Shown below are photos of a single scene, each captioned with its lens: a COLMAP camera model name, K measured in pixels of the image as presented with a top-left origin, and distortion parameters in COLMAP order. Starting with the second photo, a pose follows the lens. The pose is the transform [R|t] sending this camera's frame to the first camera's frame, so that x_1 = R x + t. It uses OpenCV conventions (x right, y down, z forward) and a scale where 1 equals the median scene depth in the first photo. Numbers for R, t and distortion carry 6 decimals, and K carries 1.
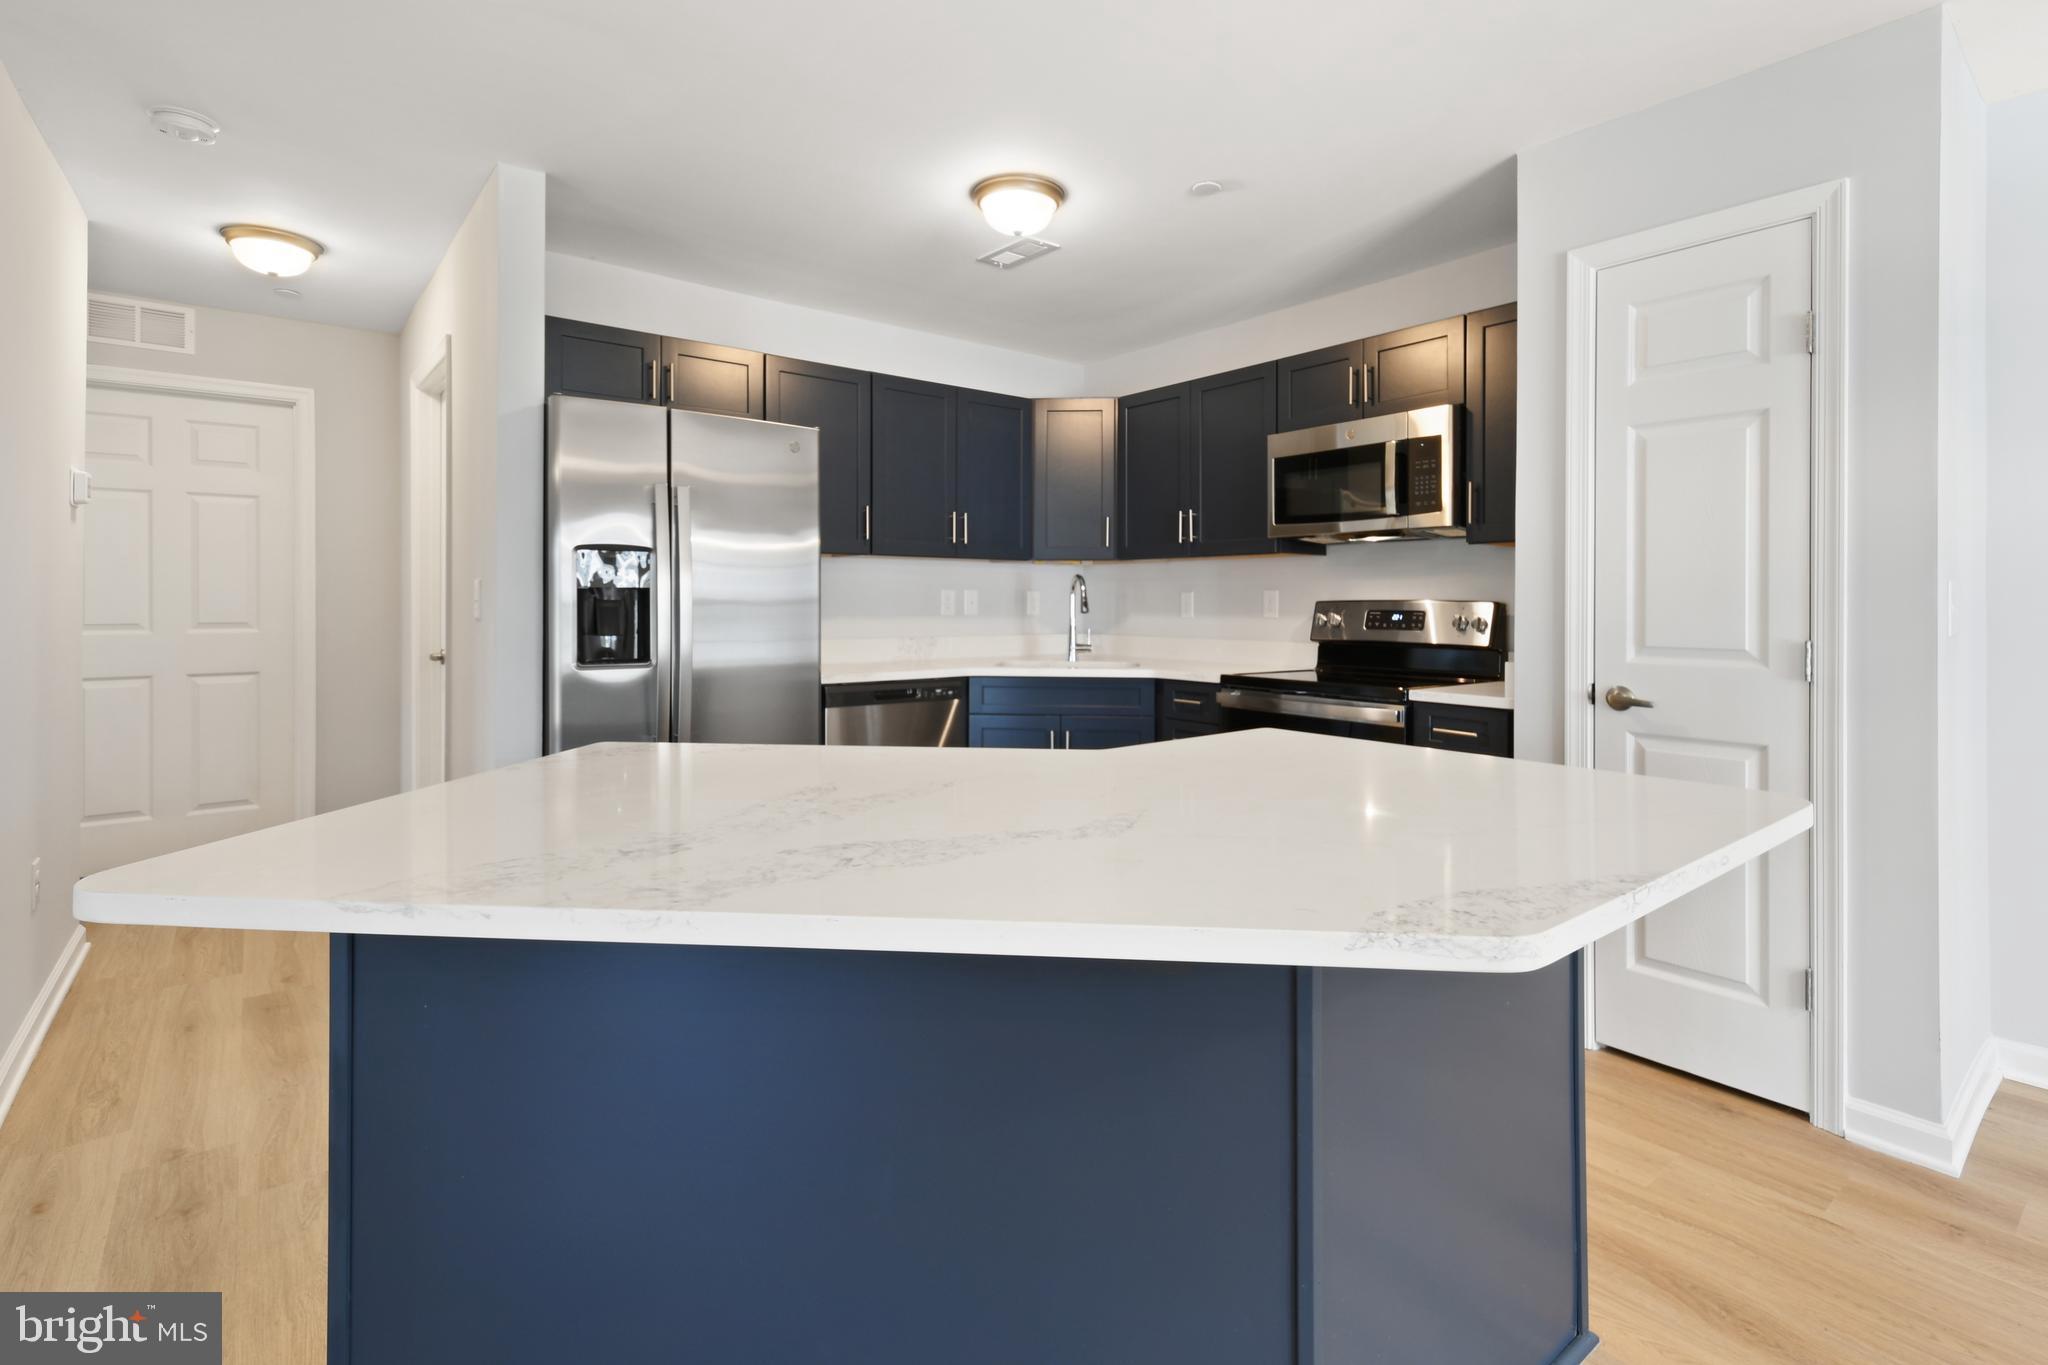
lens RADIAL K [[955.2, 0, 1078.3], [0, 955.2, 600.1], [0, 0, 1]] dist [0.031546, -0.013459]
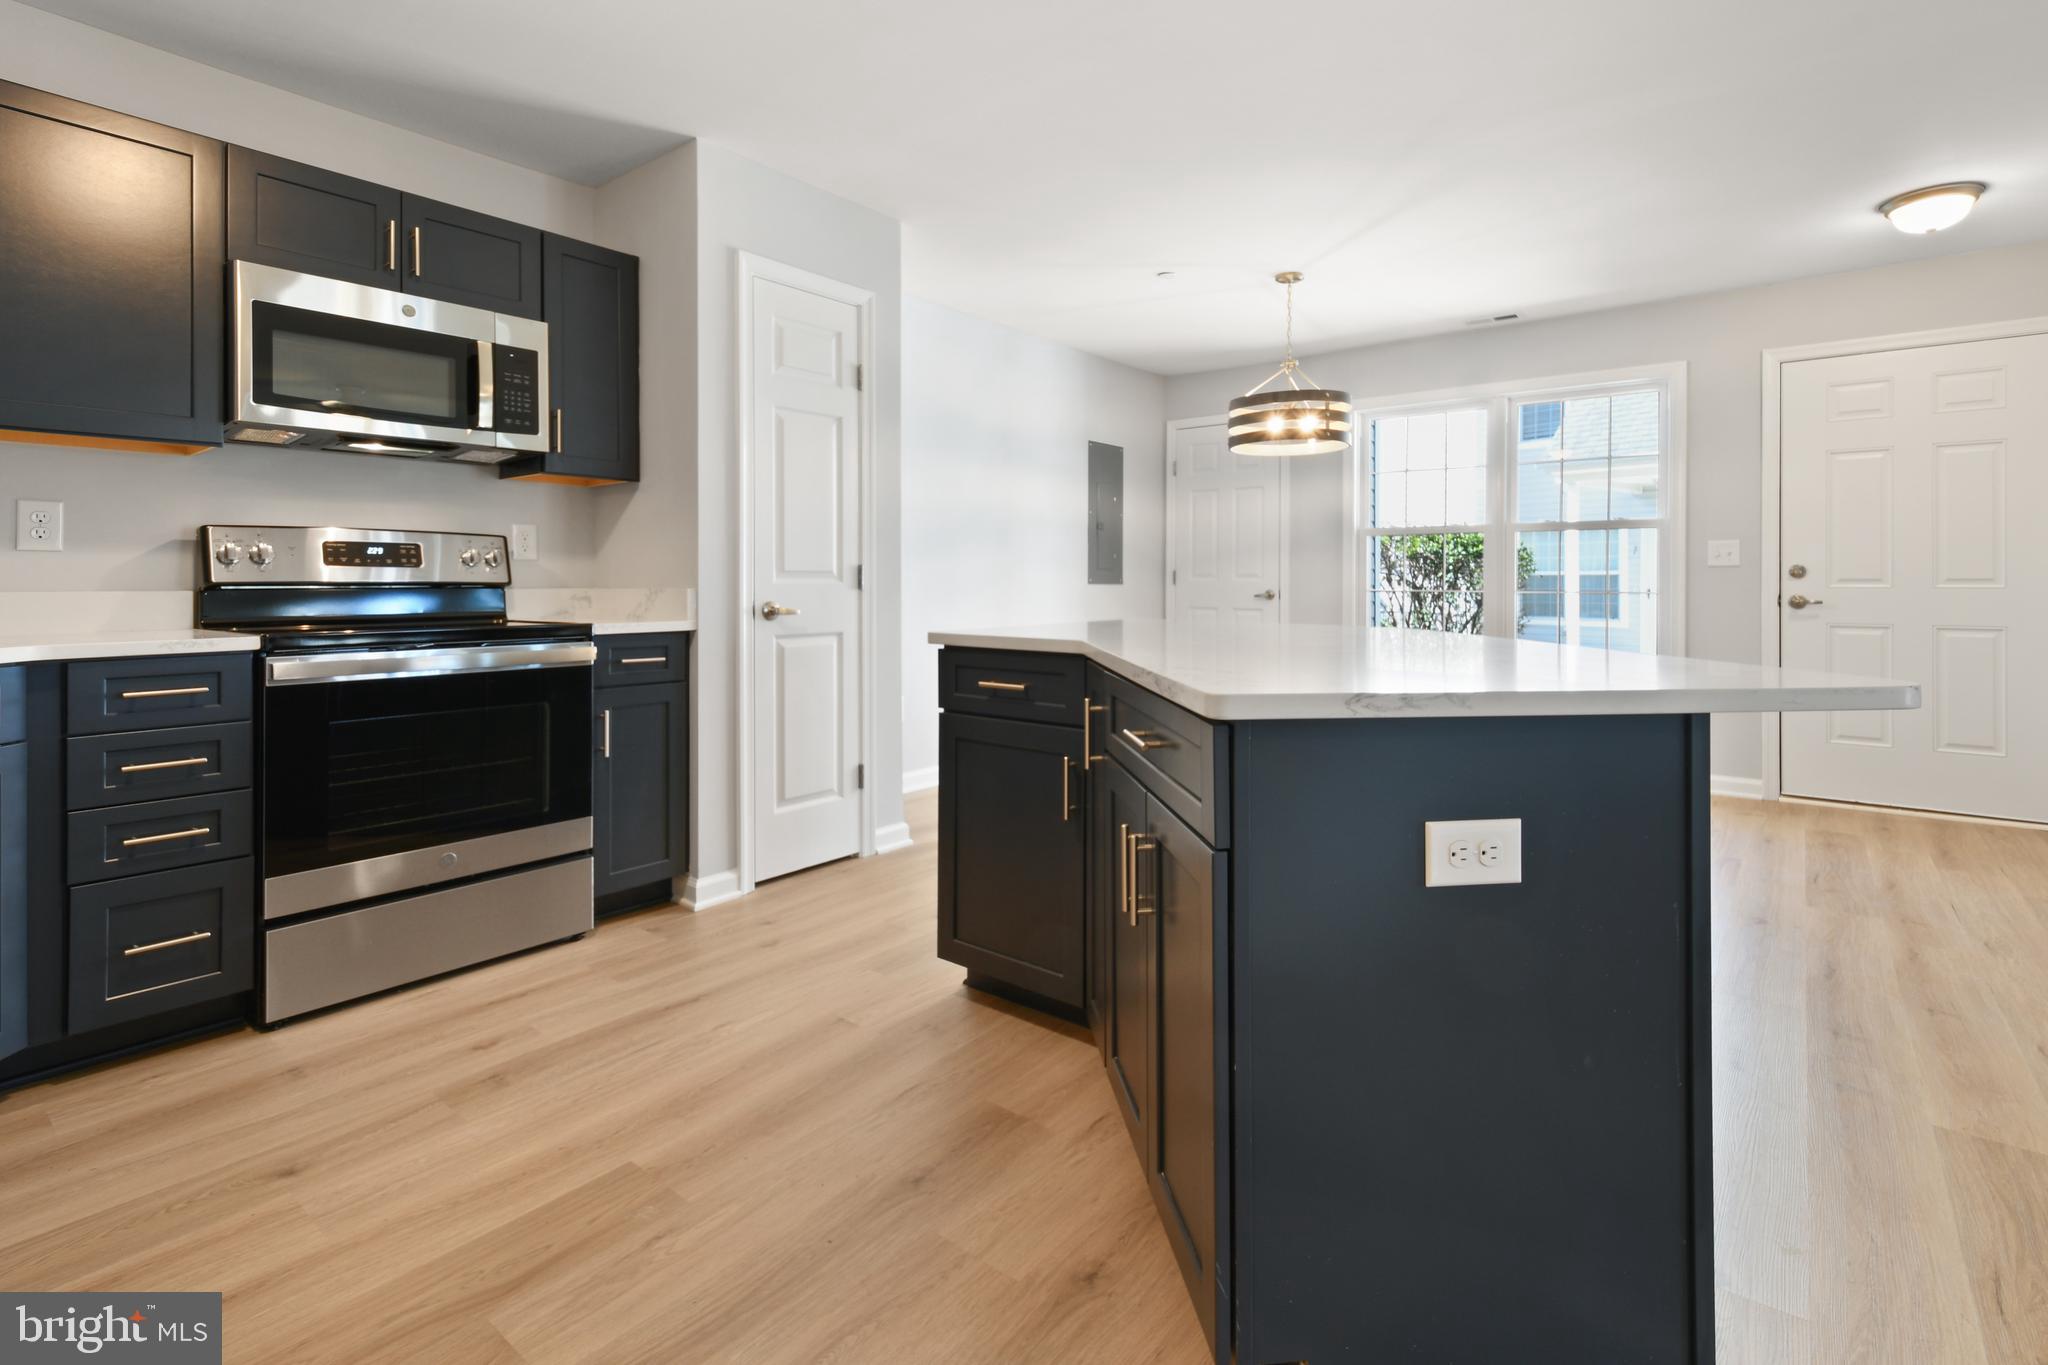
lens RADIAL K [[955.2, 0, 1078.3], [0, 955.2, 600.1], [0, 0, 1]] dist [0.031546, -0.013459]
pose [[-0.209932, -0.021797, 0.977473, -0.636807], [-0.001128, 0.999756, 0.022052, 0.045627], [-0.977715, 0.003527, -0.209906, 0.678298]]
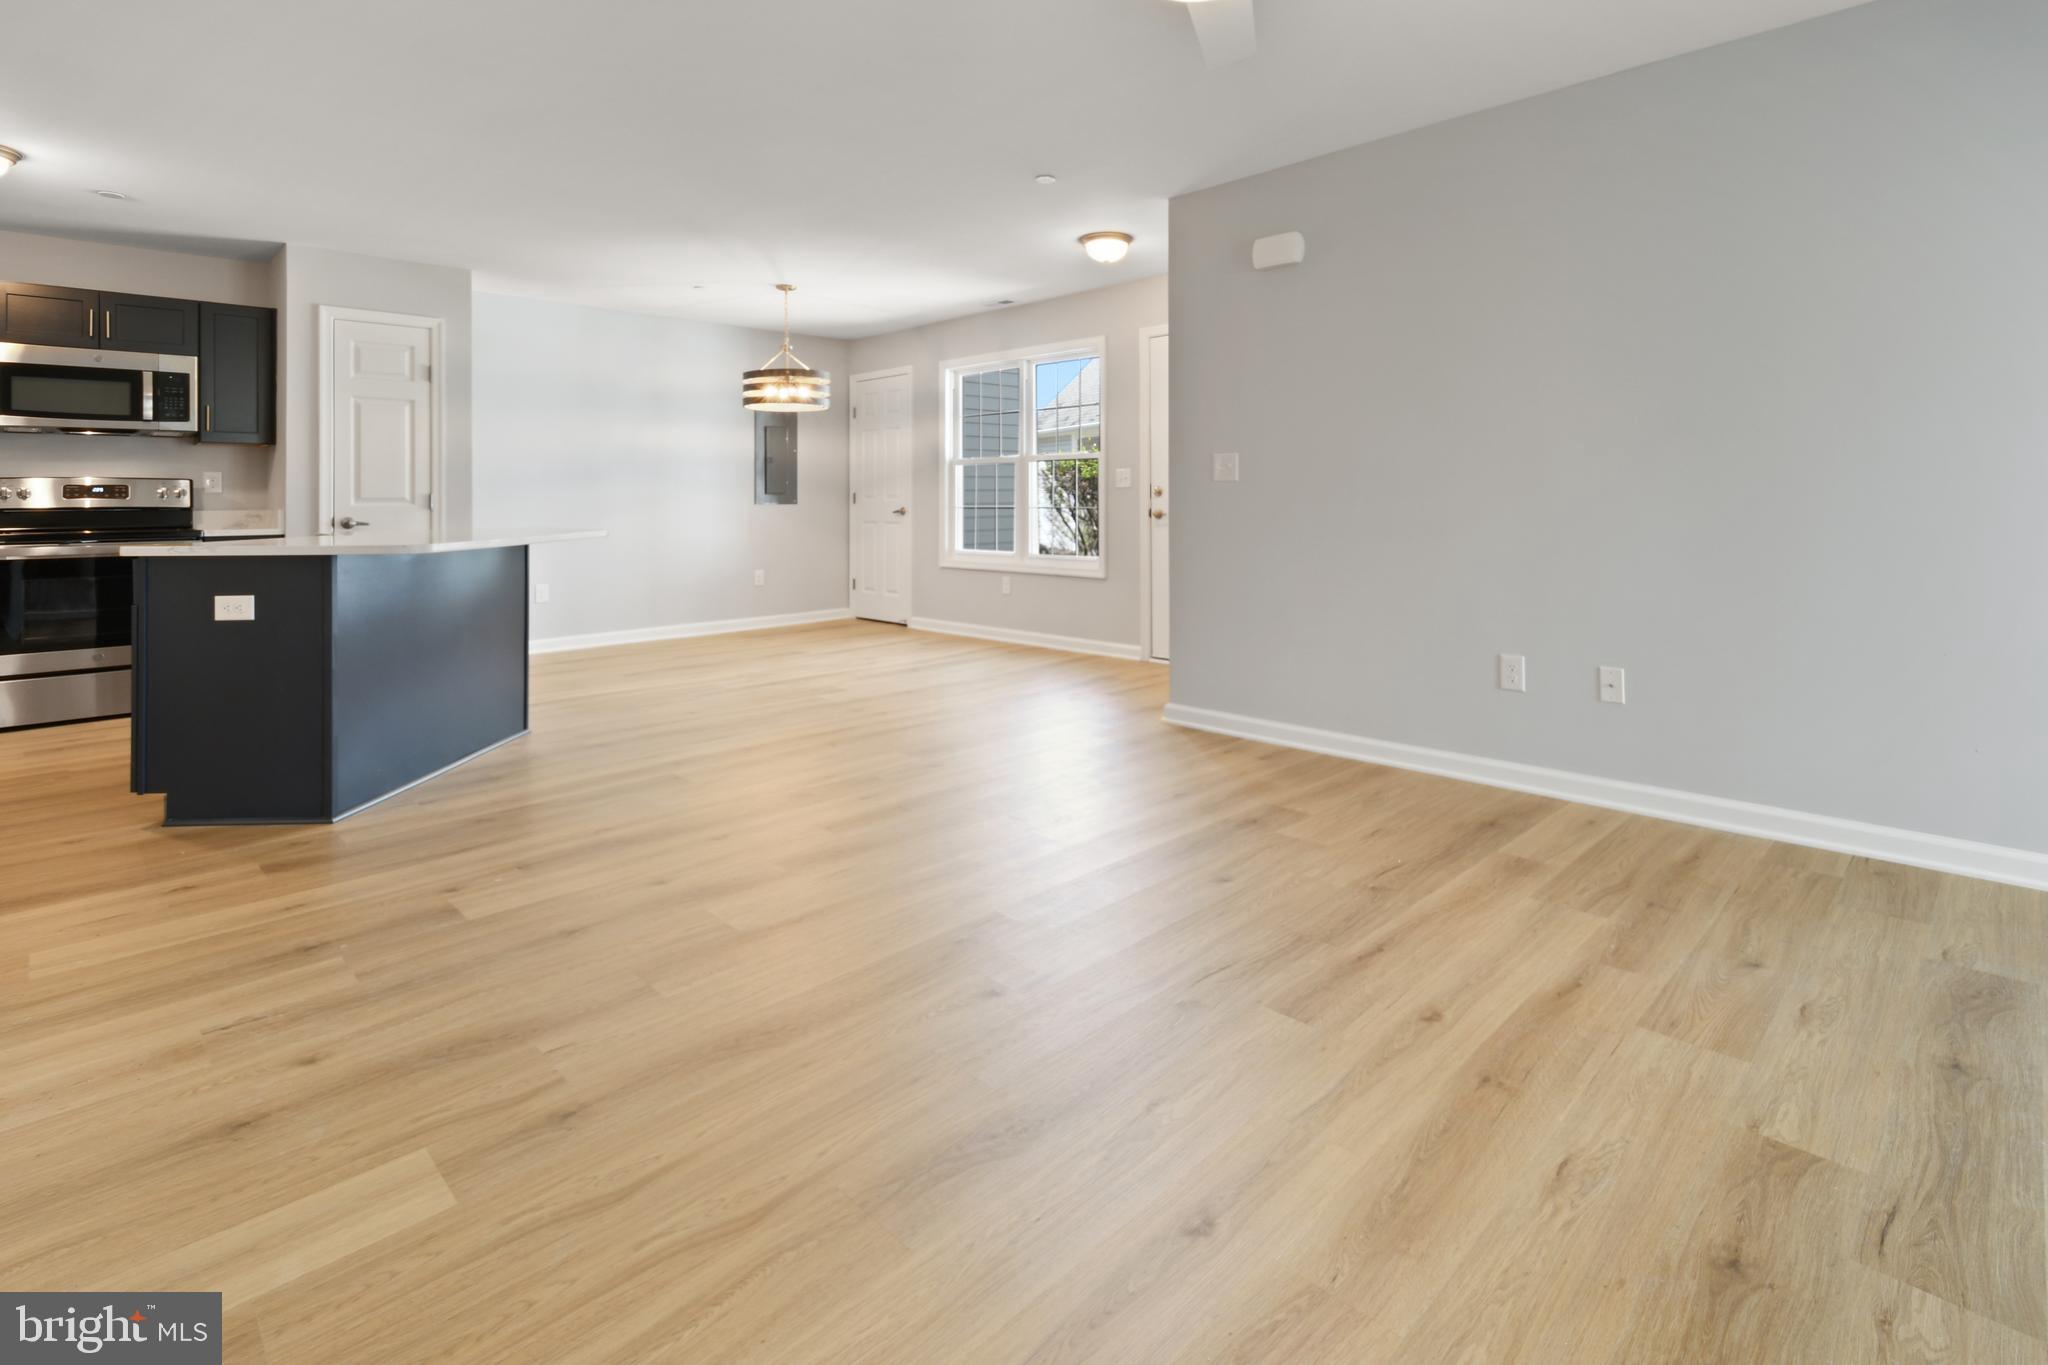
lens RADIAL K [[964.3, 0, 1033.1], [0, 964.3, 488.6], [0, 0, 1]] dist [0.033392, -0.010445]
pose [[-0.086399, 0.010702, 0.996203, -1.357186], [0.007795, 0.999919, -0.010065, 0.046755], [-0.996230, 0.006895, -0.086475, -0.254896]]
